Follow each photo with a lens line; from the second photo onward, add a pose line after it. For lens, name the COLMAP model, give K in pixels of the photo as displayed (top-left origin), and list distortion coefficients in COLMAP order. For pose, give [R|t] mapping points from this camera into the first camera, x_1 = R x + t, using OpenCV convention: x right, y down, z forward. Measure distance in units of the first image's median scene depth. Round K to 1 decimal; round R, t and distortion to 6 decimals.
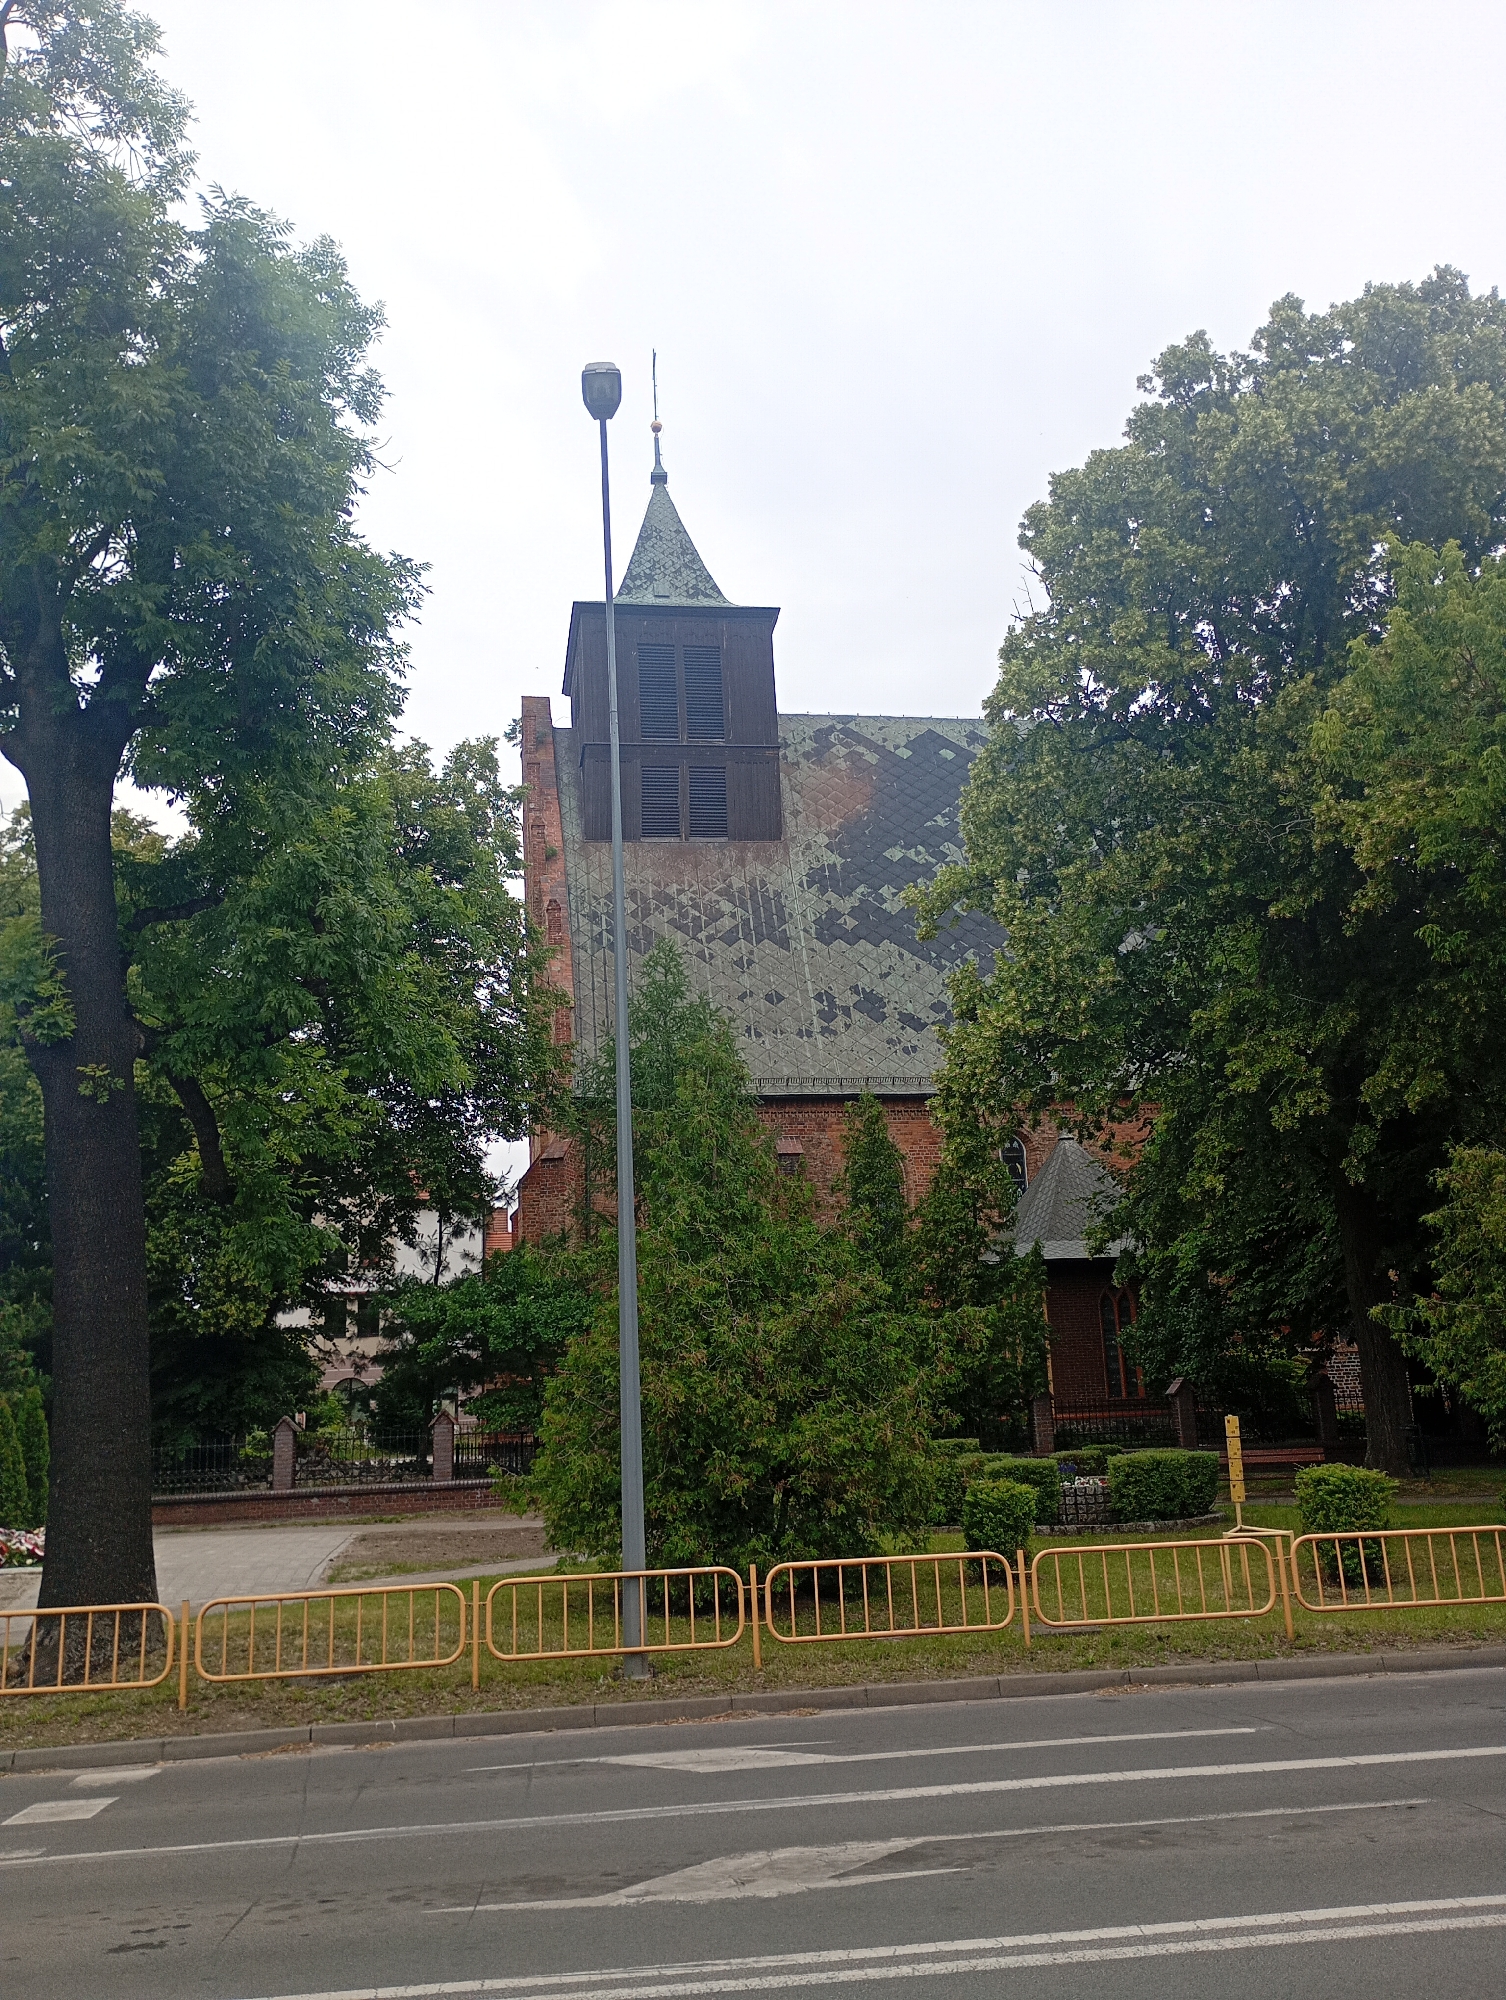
lens RADIAL K [[1628.8, 0, 753.0], [0, 1628.8, 1000.0], [0, 0, 1]] dist [0.058620, -0.058657]
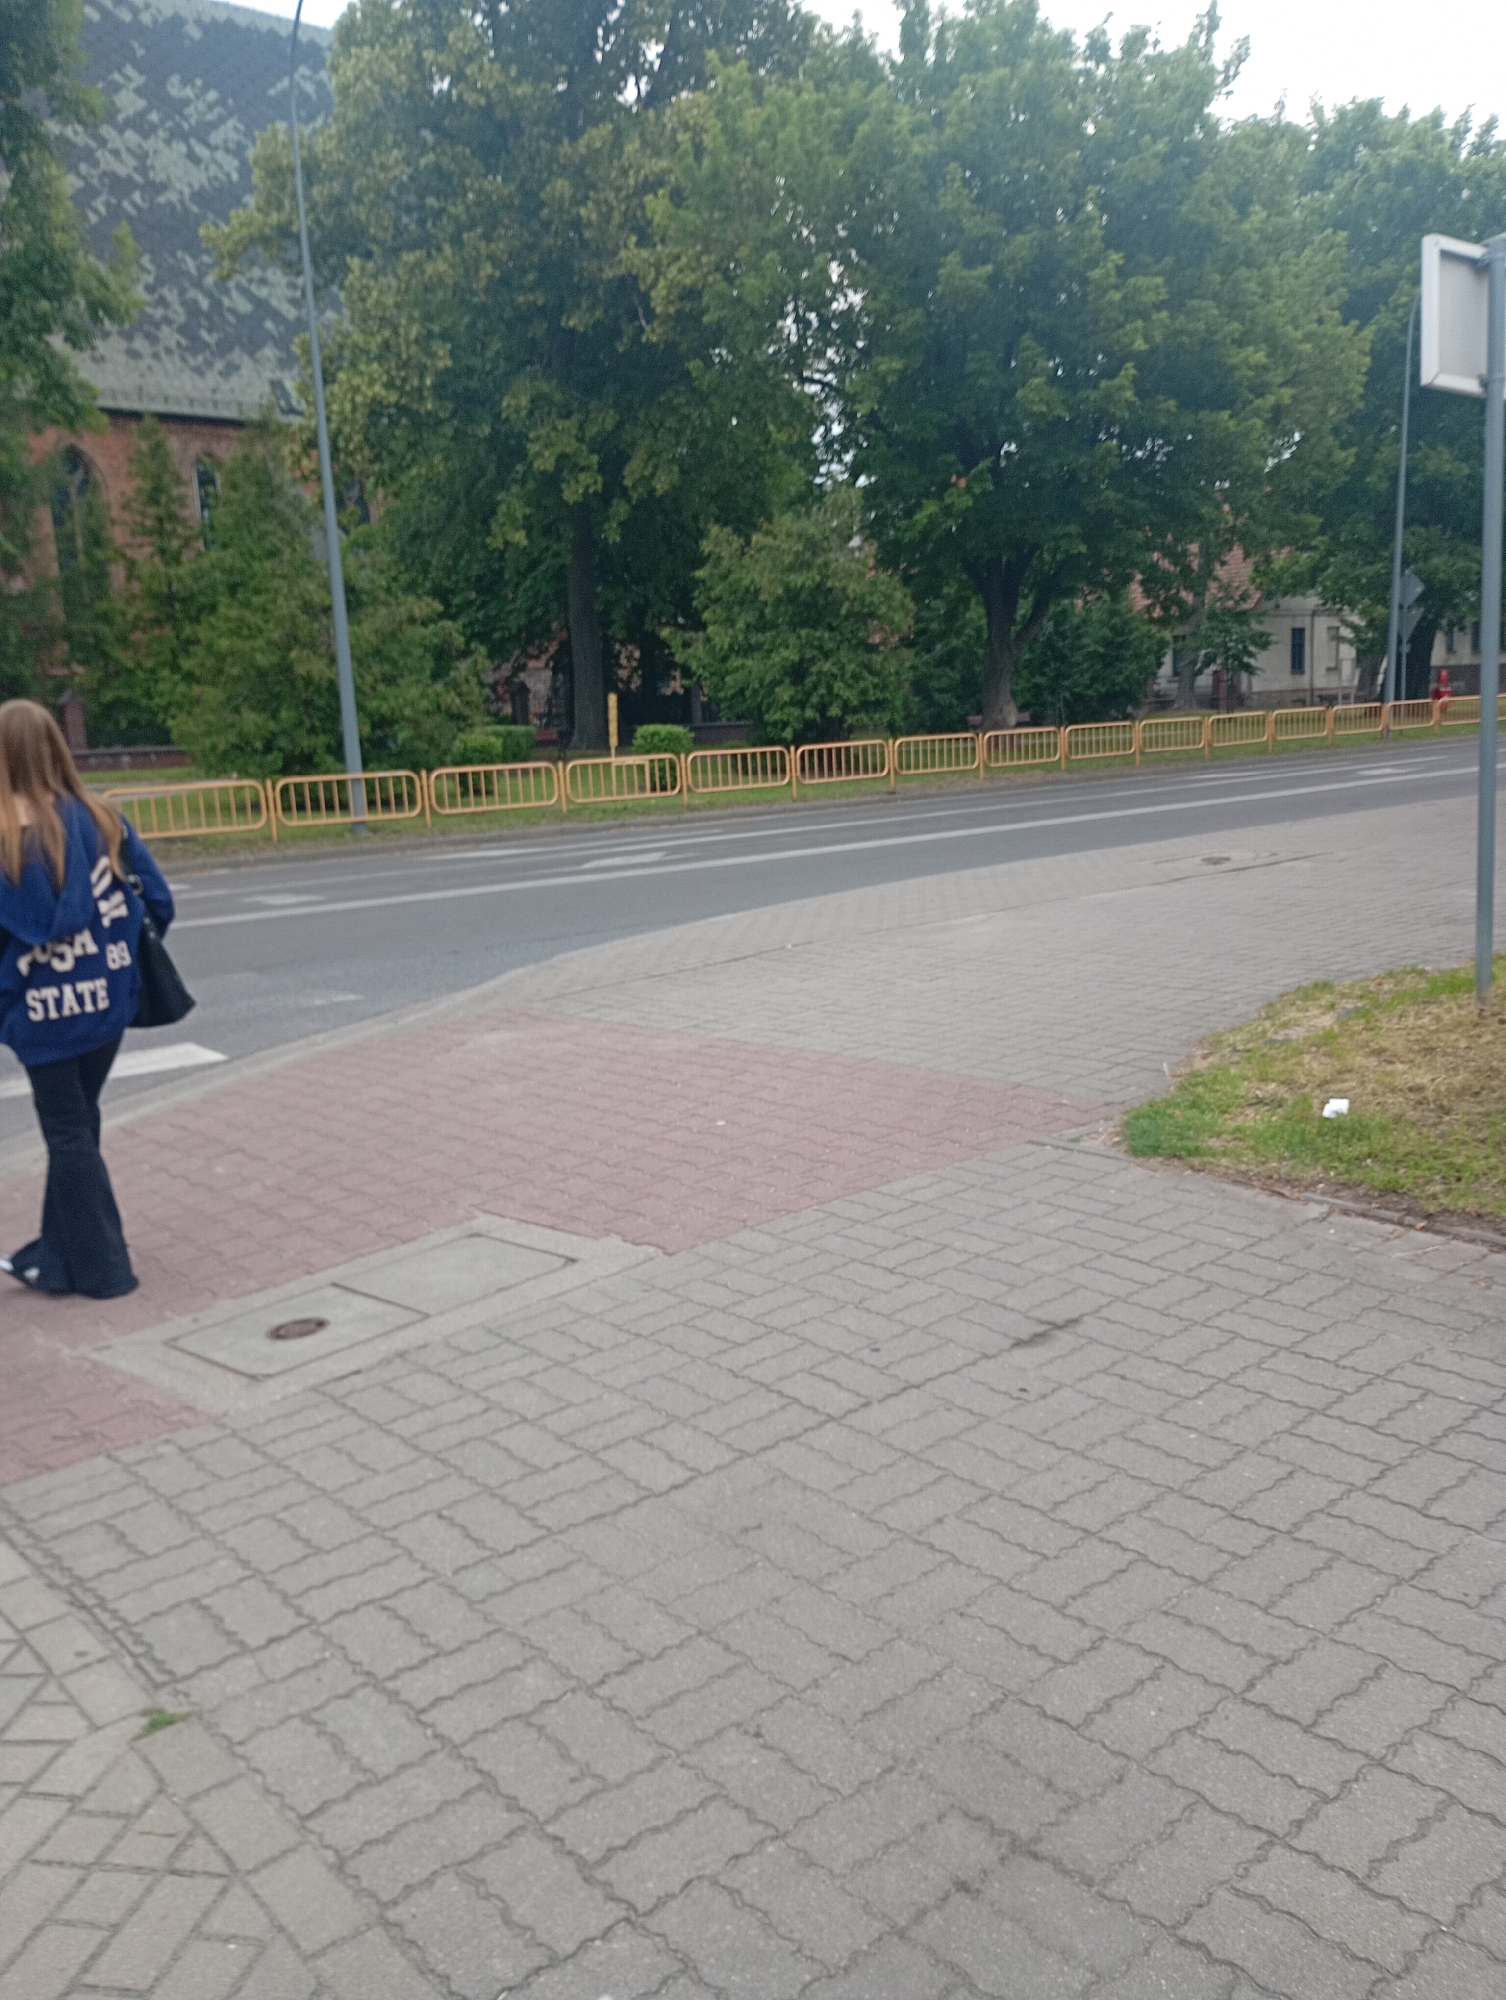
lens RADIAL K [[1628.8, 0, 753.0], [0, 1628.8, 1000.0], [0, 0, 1]] dist [0.058620, -0.058657]
pose [[0.832376, -0.095804, 0.545868, -0.344770], [-0.128284, 0.924890, 0.357942, -0.044643], [-0.539160, -0.367968, 0.757566, -0.287918]]
